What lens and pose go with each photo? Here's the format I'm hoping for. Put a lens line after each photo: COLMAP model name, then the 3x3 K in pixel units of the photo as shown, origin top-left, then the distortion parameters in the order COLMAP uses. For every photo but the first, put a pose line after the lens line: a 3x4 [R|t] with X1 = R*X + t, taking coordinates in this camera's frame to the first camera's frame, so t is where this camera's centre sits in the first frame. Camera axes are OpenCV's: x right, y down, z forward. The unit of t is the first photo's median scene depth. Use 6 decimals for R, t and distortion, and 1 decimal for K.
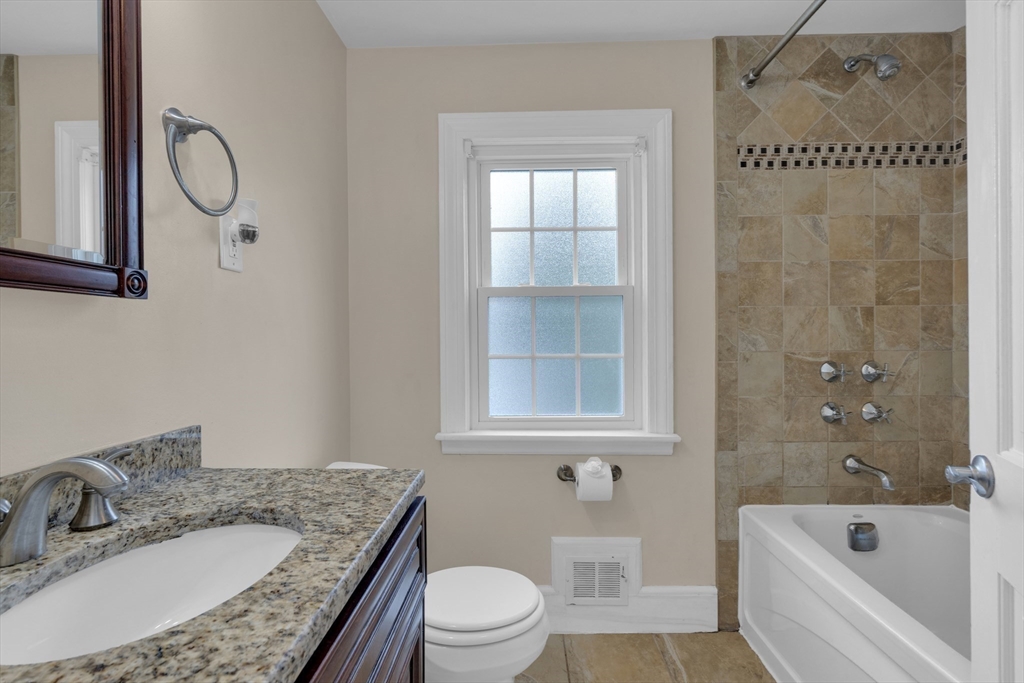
lens RADIAL K [[485.6, 0, 514.3], [0, 485.6, 339.5], [0, 0, 1]] dist [-0.006361, 0.001662]
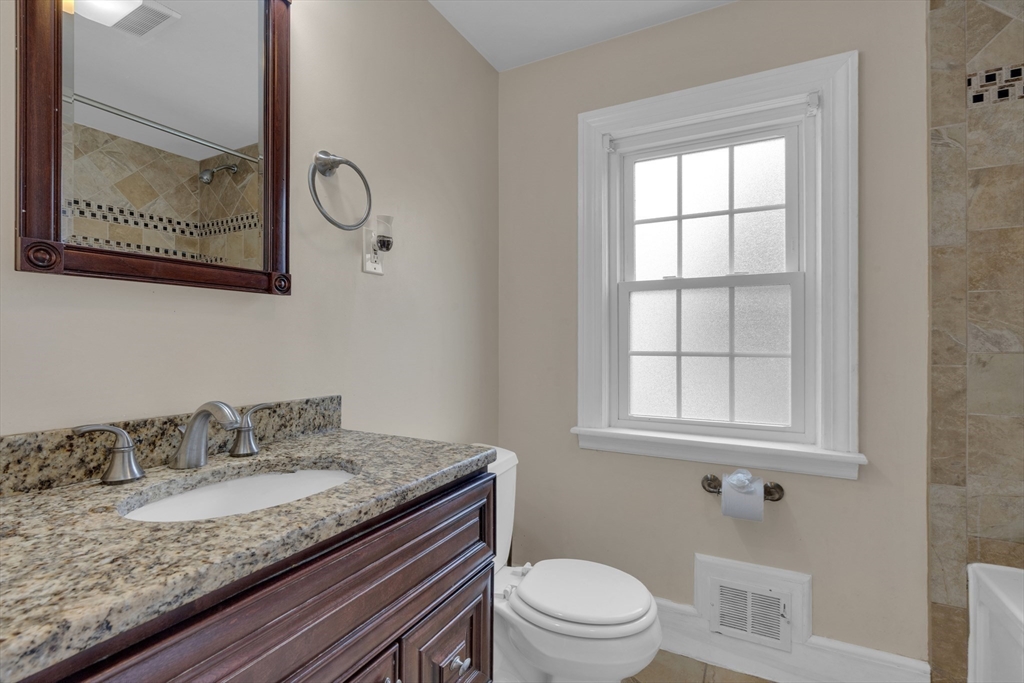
lens RADIAL K [[480.2, 0, 501.2], [0, 480.2, 338.9], [0, 0, 1]] dist [-0.006299, 0.002292]
pose [[0.893842, 0.005934, -0.448343, 0.155376], [-0.010465, 0.999916, -0.007631, 0.017920], [0.448260, 0.011513, 0.893829, 0.029746]]
